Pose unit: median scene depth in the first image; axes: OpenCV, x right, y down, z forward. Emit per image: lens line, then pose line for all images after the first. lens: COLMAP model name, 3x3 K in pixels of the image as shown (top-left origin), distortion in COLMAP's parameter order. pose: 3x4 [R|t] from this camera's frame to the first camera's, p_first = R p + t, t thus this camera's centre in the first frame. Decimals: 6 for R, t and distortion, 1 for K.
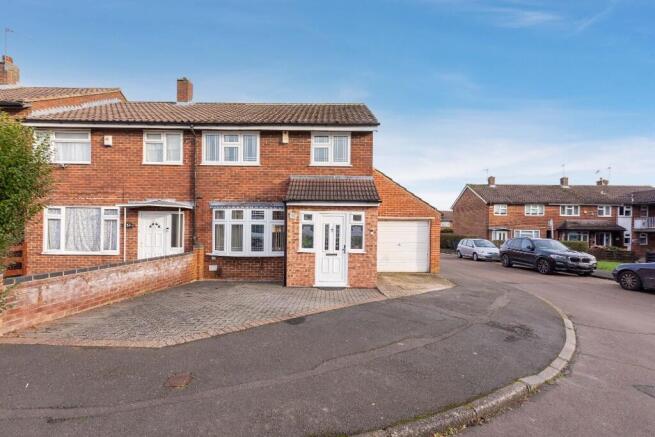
lens RADIAL K [[298.0, 0, 326.9], [0, 298.0, 223.0], [0, 0, 1]] dist [0.010623, 0.001992]
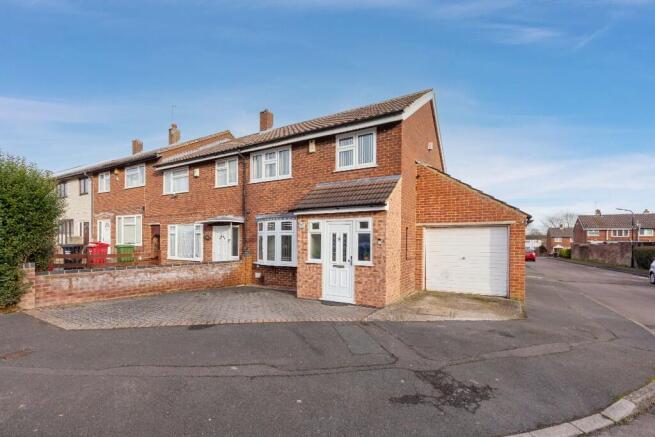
lens RADIAL K [[298.0, 0, 326.5], [0, 298.0, 235.1], [0, 0, 1]] dist [0.010623, 0.001992]
pose [[0.859268, -0.019621, -0.511149, 0.414725], [0.016744, 0.999807, -0.010232, 0.018182], [0.511252, 0.000234, 0.859431, 0.183385]]
